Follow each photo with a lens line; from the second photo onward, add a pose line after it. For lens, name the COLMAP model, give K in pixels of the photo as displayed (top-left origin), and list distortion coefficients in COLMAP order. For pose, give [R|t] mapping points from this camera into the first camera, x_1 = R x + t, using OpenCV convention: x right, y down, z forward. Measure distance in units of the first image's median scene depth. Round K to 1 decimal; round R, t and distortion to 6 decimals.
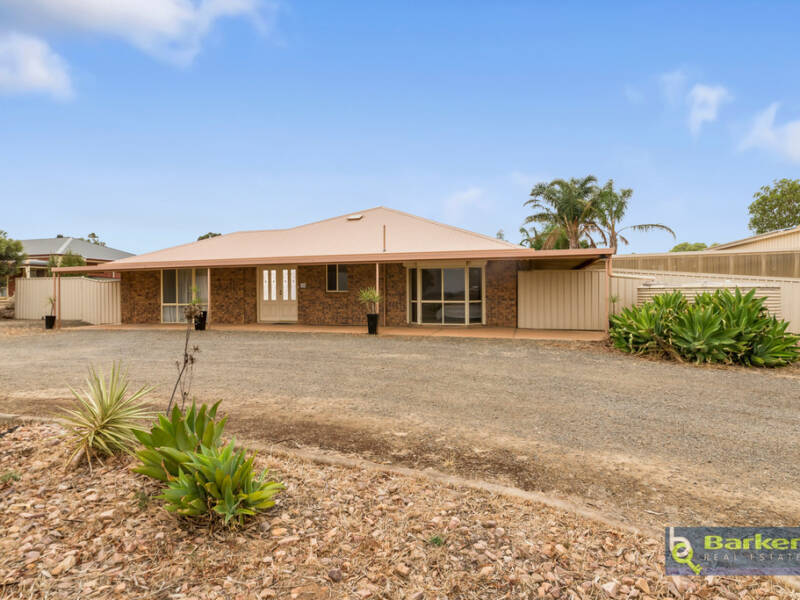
lens RADIAL K [[463.4, 0, 400.0], [0, 463.4, 297.8], [0, 0, 1]] dist [-0.007013, -0.000353]
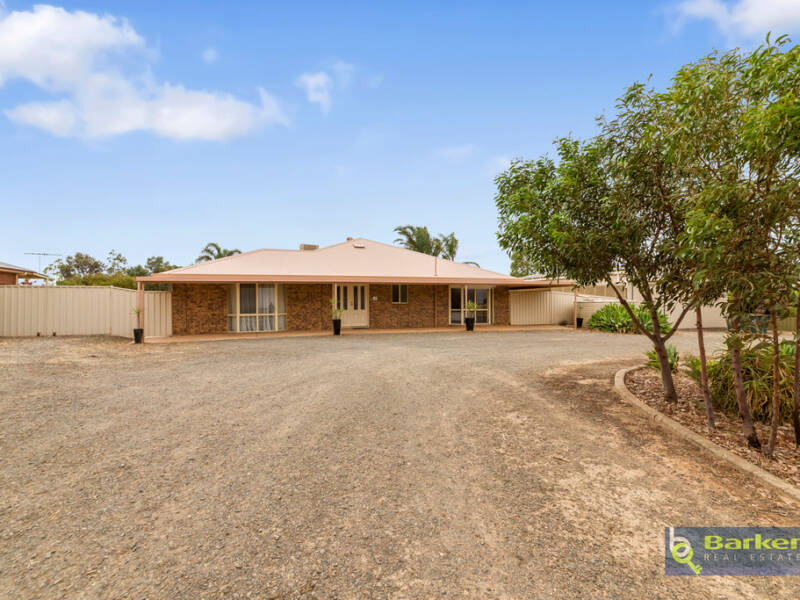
lens RADIAL K [[370.3, 0, 399.8], [0, 370.3, 301.8], [0, 0, 1]] dist [0.000700, 0.000011]
pose [[0.832253, 0.001930, 0.554393, -0.699977], [0.002906, 0.999965, -0.007844, -0.008528], [-0.554389, 0.008139, 0.832218, 0.083356]]
